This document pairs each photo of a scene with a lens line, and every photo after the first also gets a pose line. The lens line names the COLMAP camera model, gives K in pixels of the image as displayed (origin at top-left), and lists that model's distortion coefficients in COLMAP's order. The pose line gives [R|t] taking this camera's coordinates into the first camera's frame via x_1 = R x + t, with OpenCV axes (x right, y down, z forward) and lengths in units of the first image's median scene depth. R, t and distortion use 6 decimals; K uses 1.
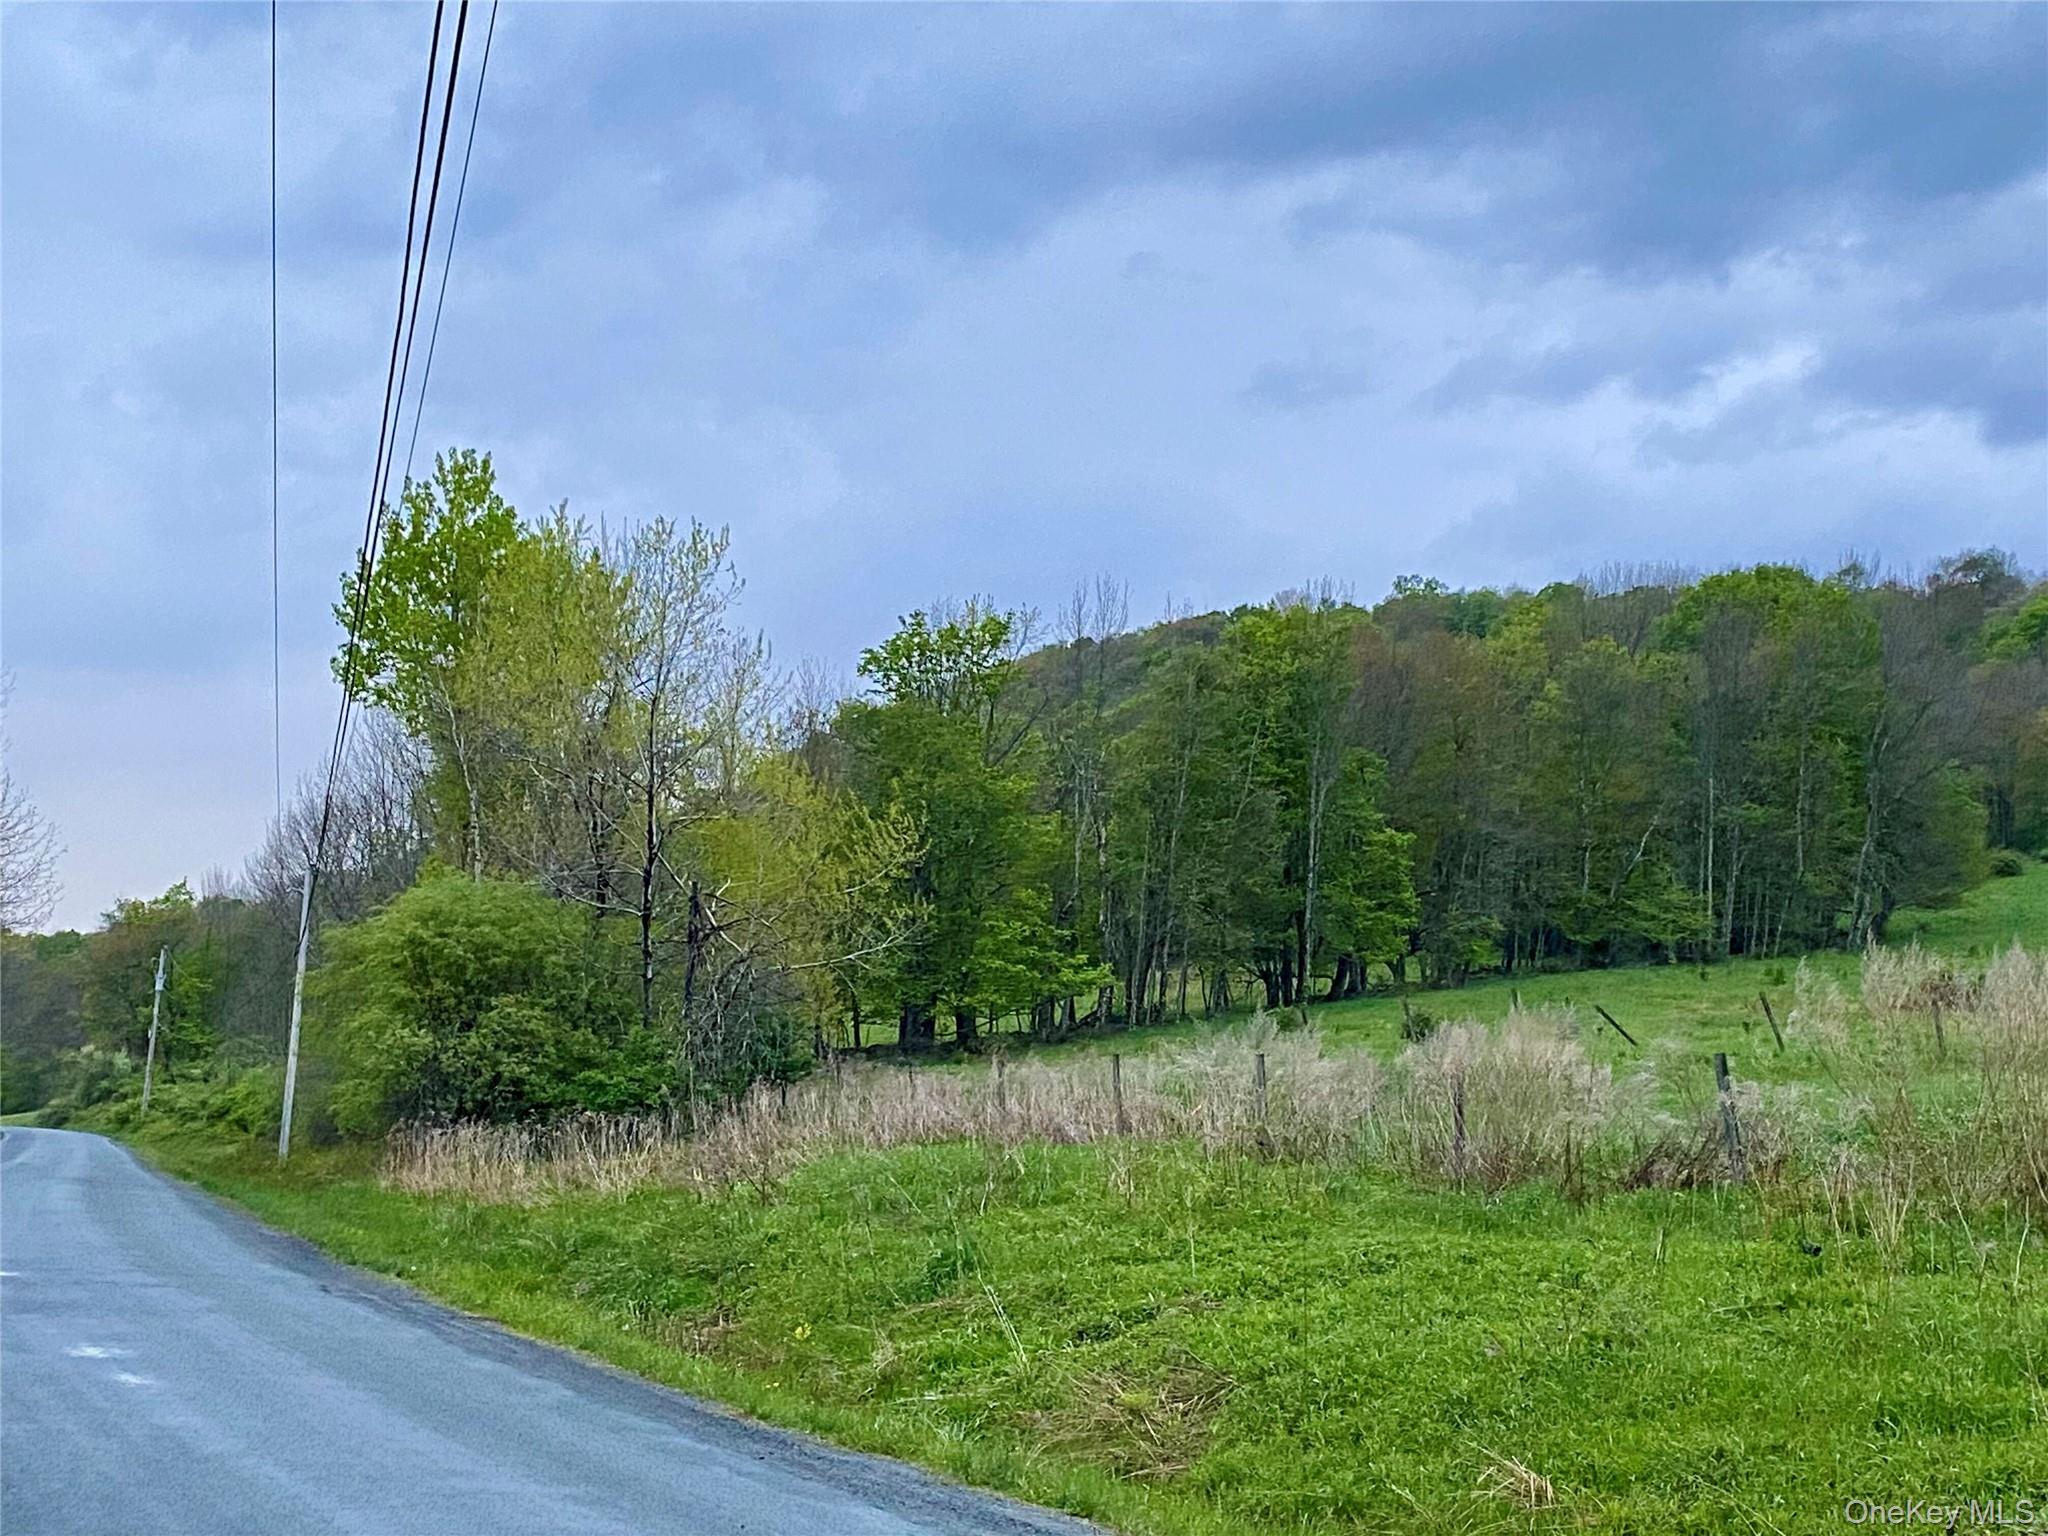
lens RADIAL K [[3116.8, 0, 1024.0], [0, 3116.8, 768.0], [0, 0, 1]] dist [0.189873, -0.026641]
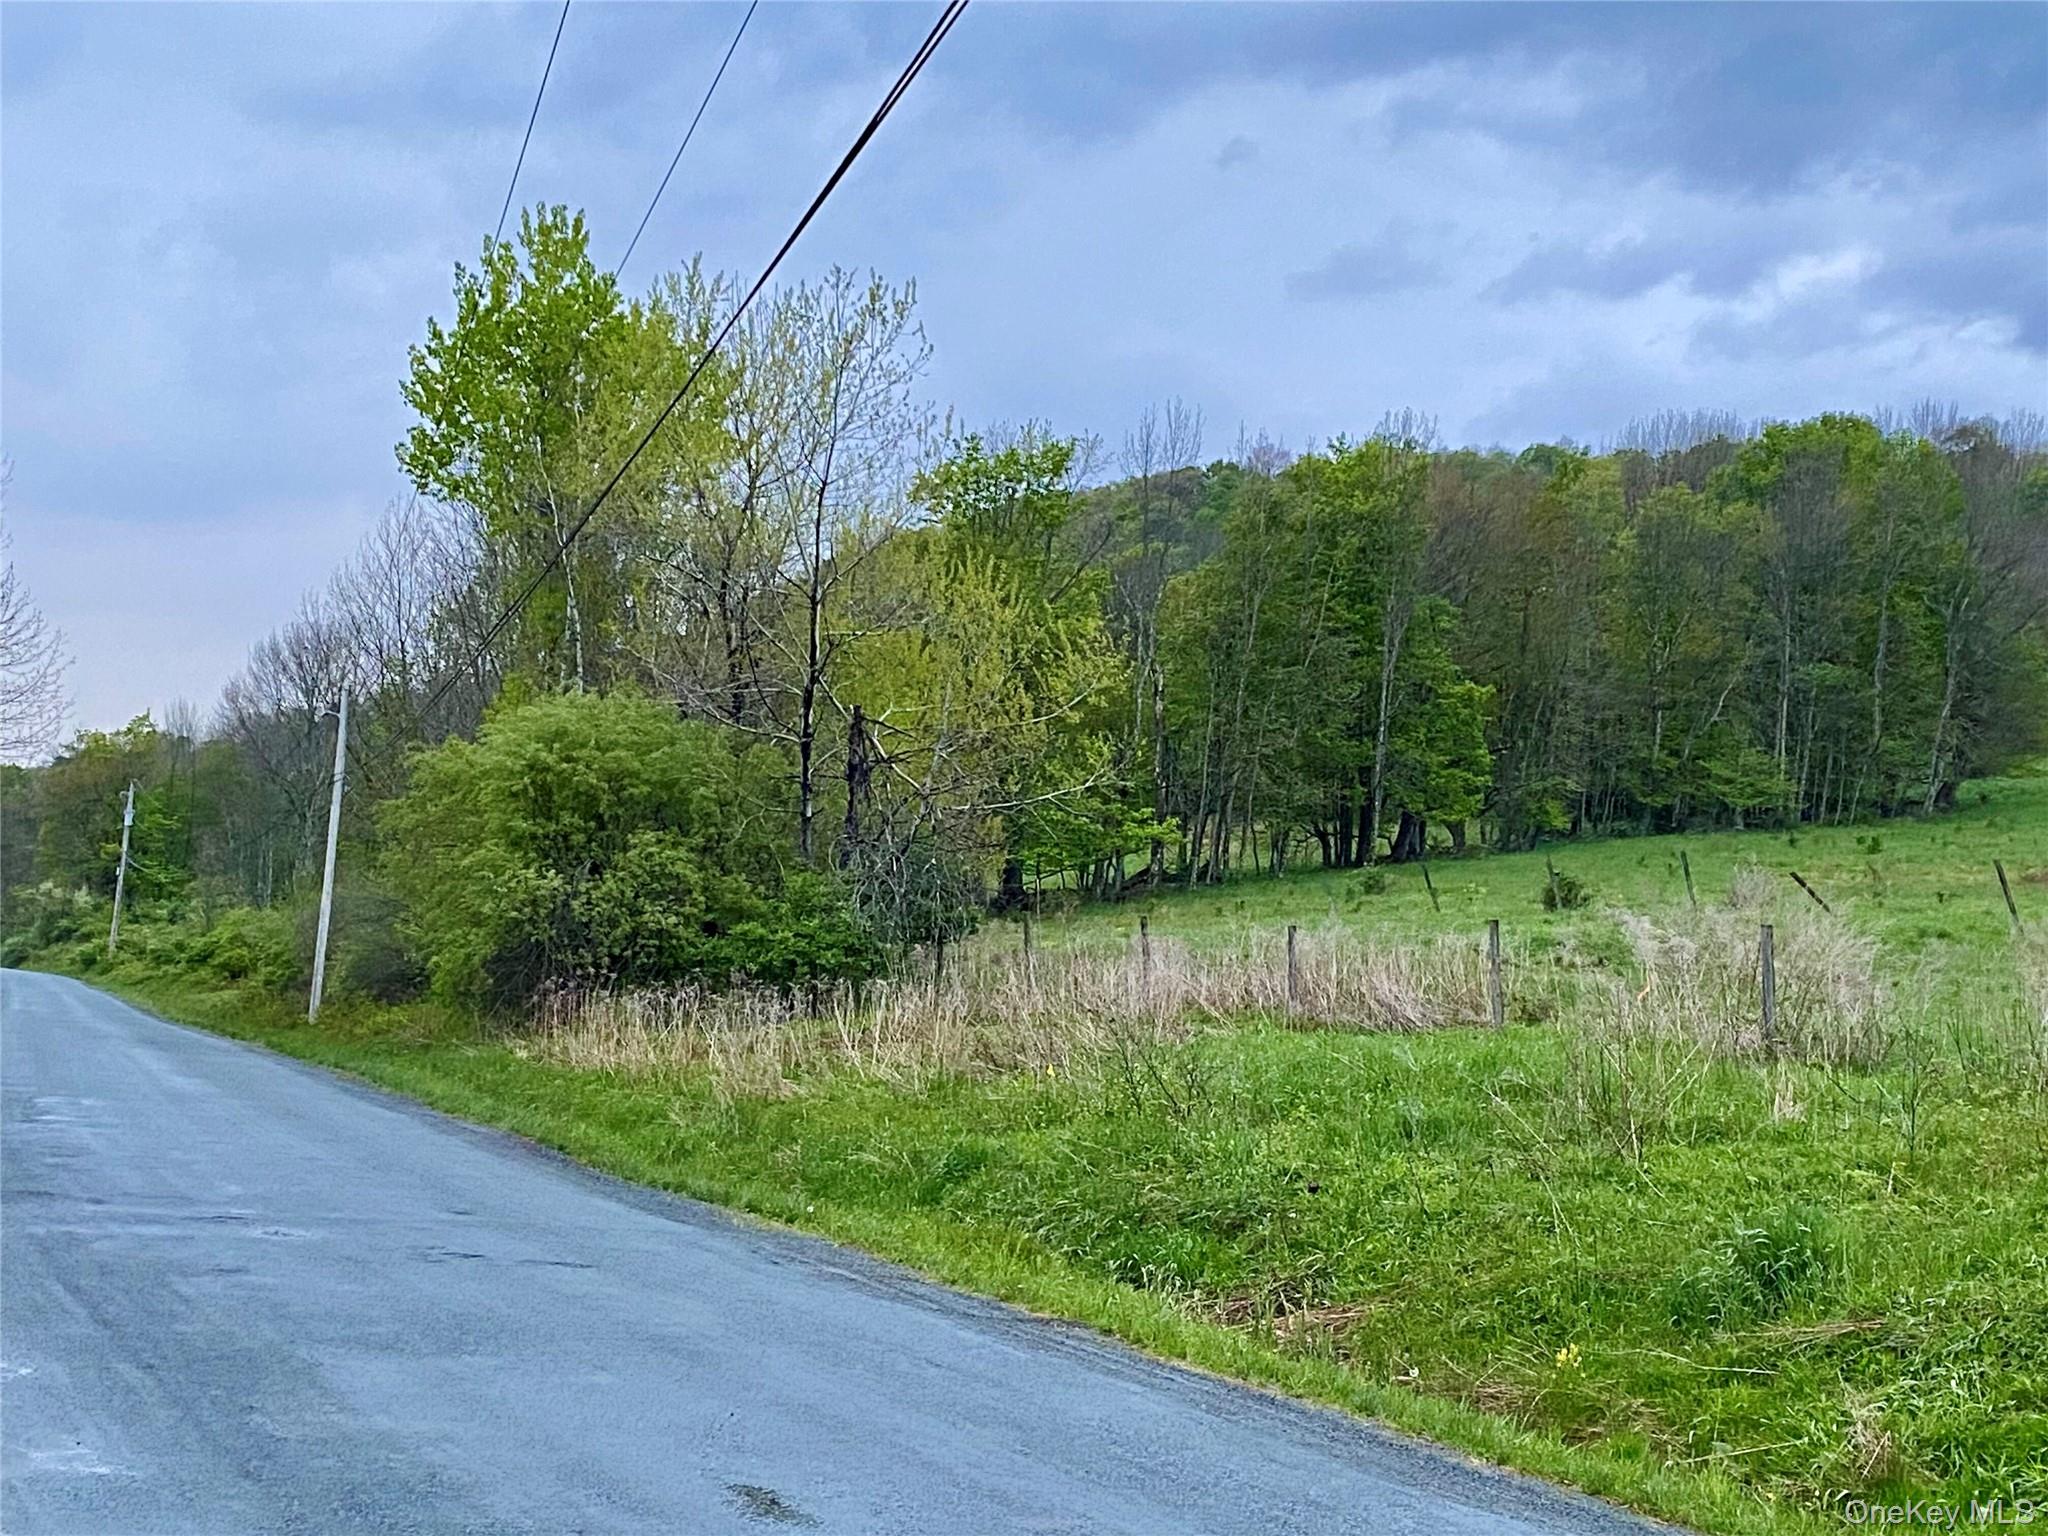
lens RADIAL K [[3039.3, 0, 1024.0], [0, 3039.3, 768.0], [0, 0, 1]] dist [0.171249, -0.039886]
pose [[0.999237, 0.020577, 0.033196, -0.047022], [-0.022018, 0.998803, 0.043674, 0.008813], [-0.032258, -0.044371, 0.998494, 0.092097]]
